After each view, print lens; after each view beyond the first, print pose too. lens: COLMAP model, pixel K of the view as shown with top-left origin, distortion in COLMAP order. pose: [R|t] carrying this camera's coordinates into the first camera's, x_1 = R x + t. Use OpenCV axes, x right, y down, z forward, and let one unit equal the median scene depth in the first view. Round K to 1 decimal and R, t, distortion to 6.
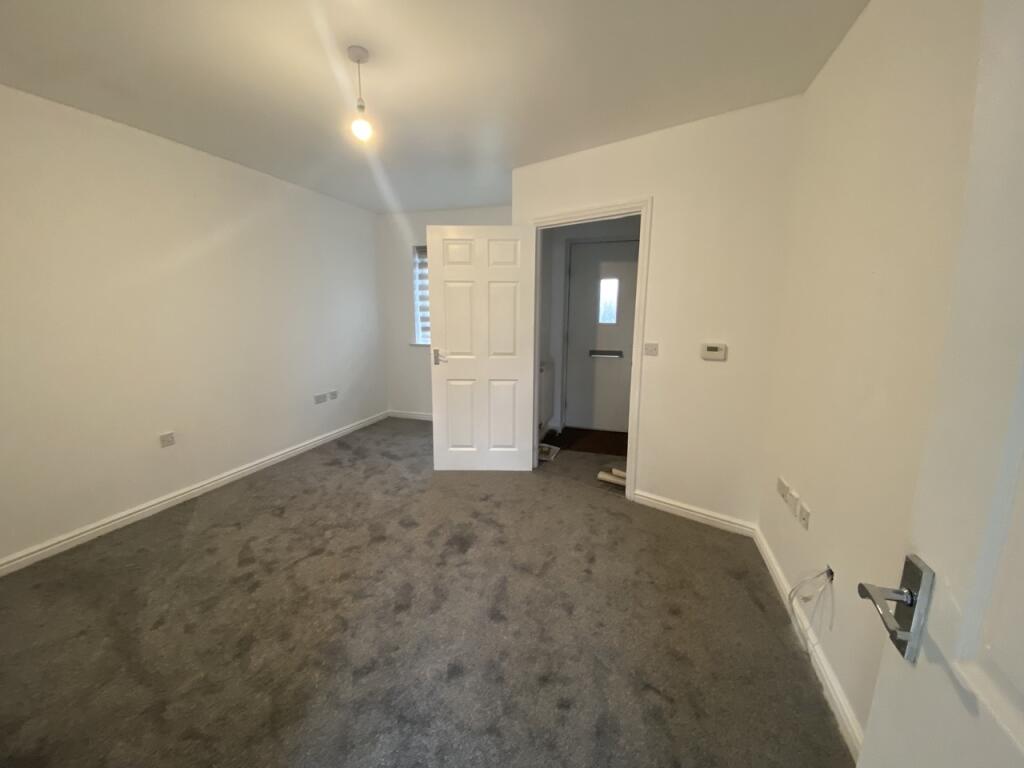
lens RADIAL K [[410.0, 0, 512.0], [0, 410.0, 384.0], [0, 0, 1]] dist [0.022507, -0.024740]
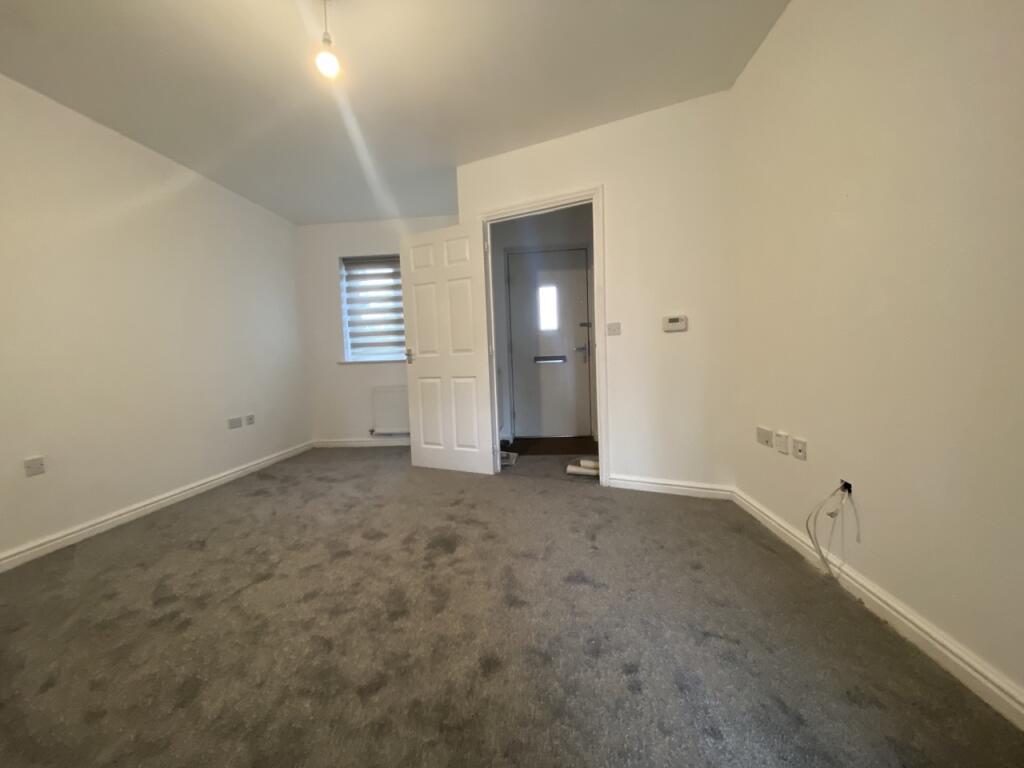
lens RADIAL K [[411.0, 0, 512.0], [0, 411.0, 384.0], [0, 0, 1]] dist [0.015567, -0.019025]
pose [[0.975002, -0.057671, 0.214583, -0.157318], [0.081183, 0.991423, -0.102418, 0.158133], [-0.206836, 0.117279, 0.971321, 0.094109]]
